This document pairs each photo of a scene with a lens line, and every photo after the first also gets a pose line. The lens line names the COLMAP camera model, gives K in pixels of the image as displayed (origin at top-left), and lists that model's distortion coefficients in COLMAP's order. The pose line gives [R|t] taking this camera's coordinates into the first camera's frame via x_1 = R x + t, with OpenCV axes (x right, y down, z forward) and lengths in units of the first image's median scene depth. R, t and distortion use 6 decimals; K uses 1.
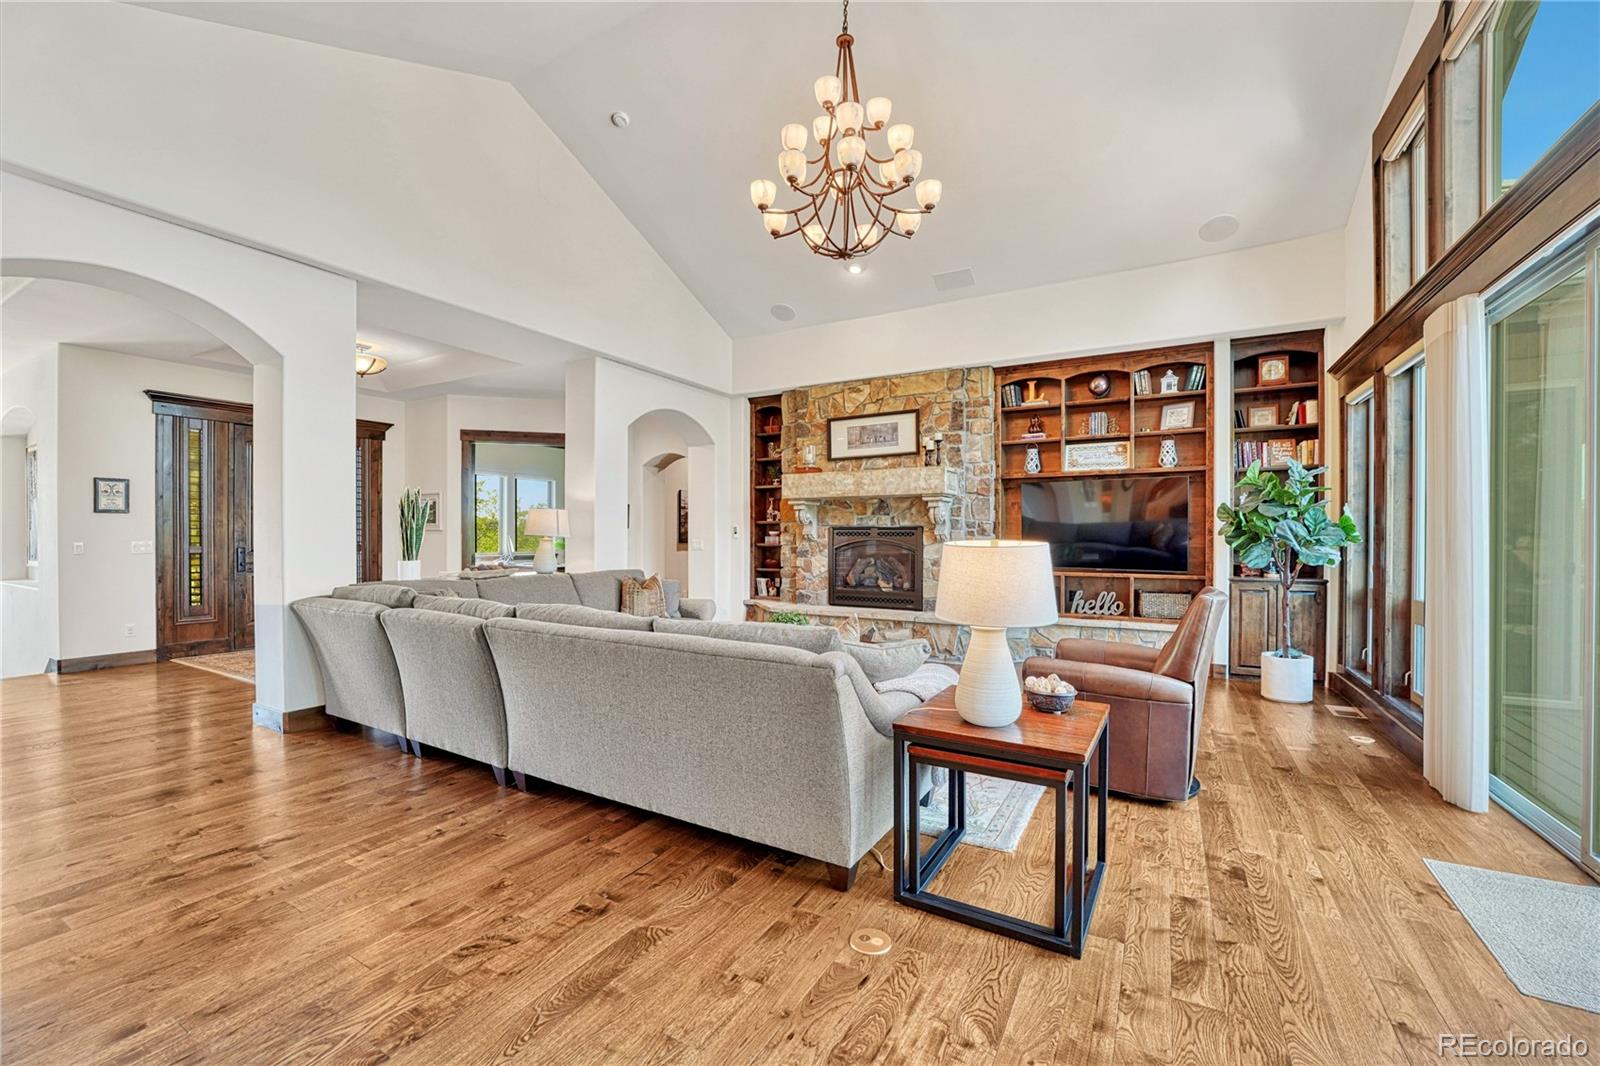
lens RADIAL K [[642.8, 0, 804.0], [0, 642.8, 547.8], [0, 0, 1]] dist [-0.027374, -0.000124]
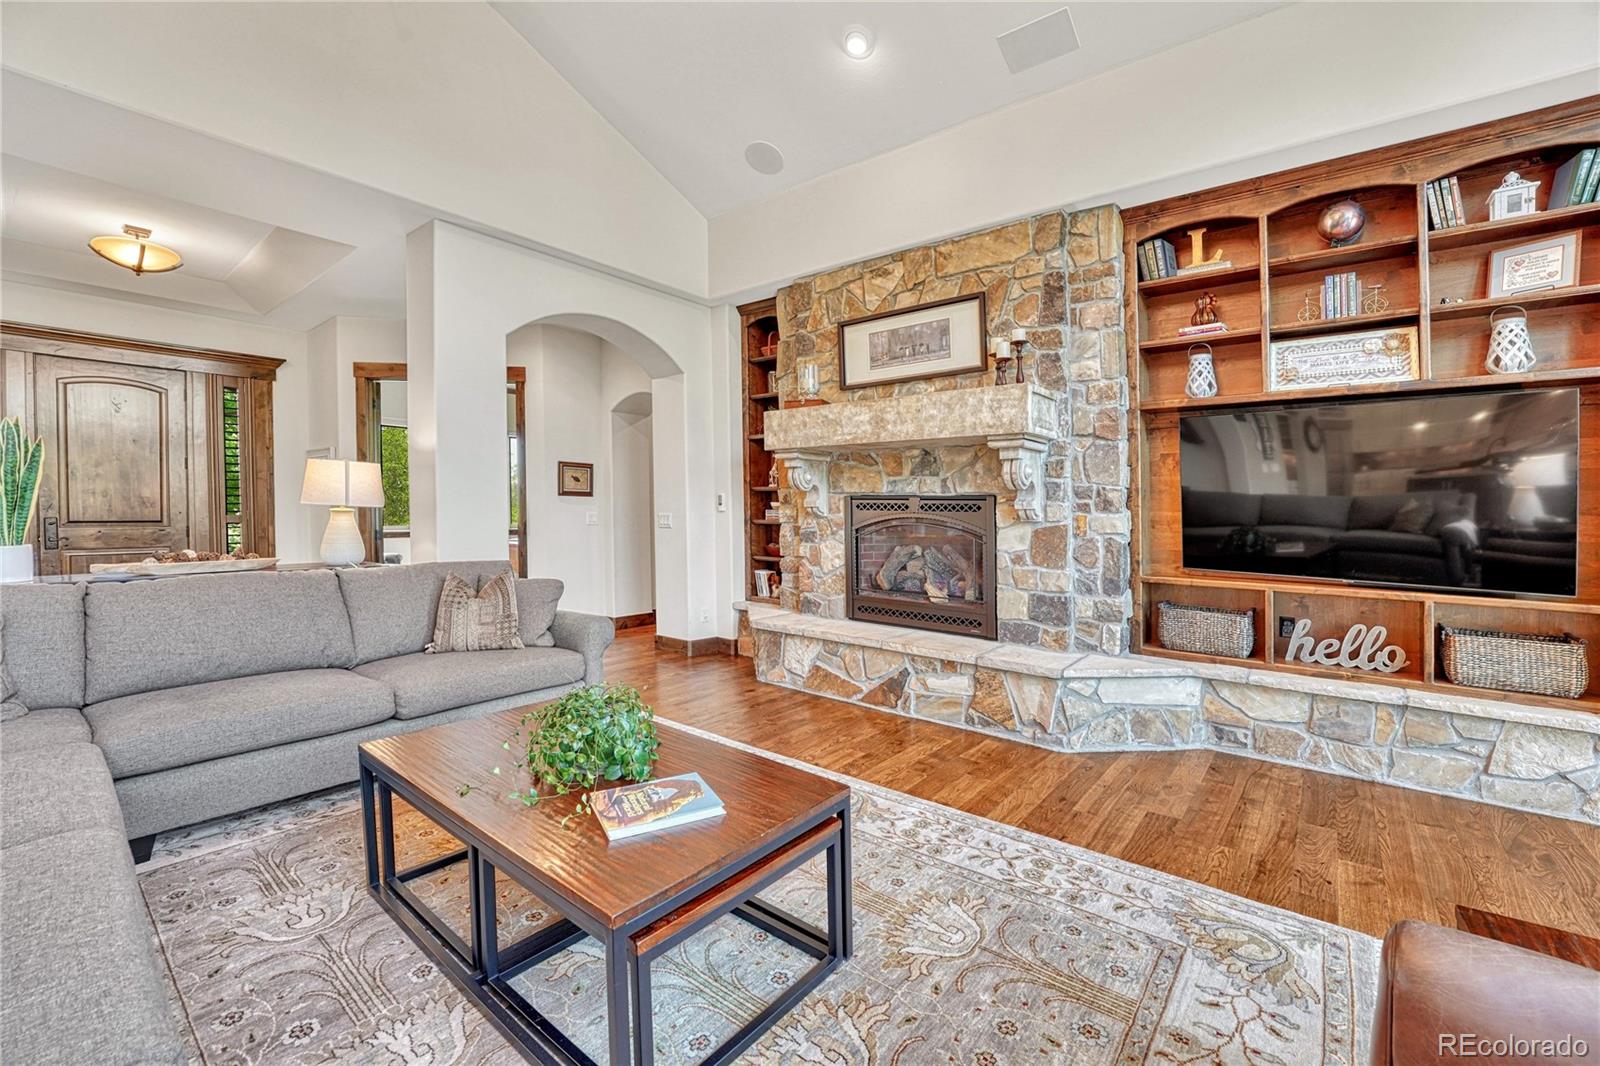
lens RADIAL K [[663.4, 0, 793.1], [0, 663.4, 490.1], [0, 0, 1]] dist [-0.022152, 0.000172]
pose [[0.984383, 0.001786, -0.176032, 0.112899], [-0.008892, 0.999177, -0.039587, -0.012617], [0.175816, 0.040534, 0.983588, 0.388768]]
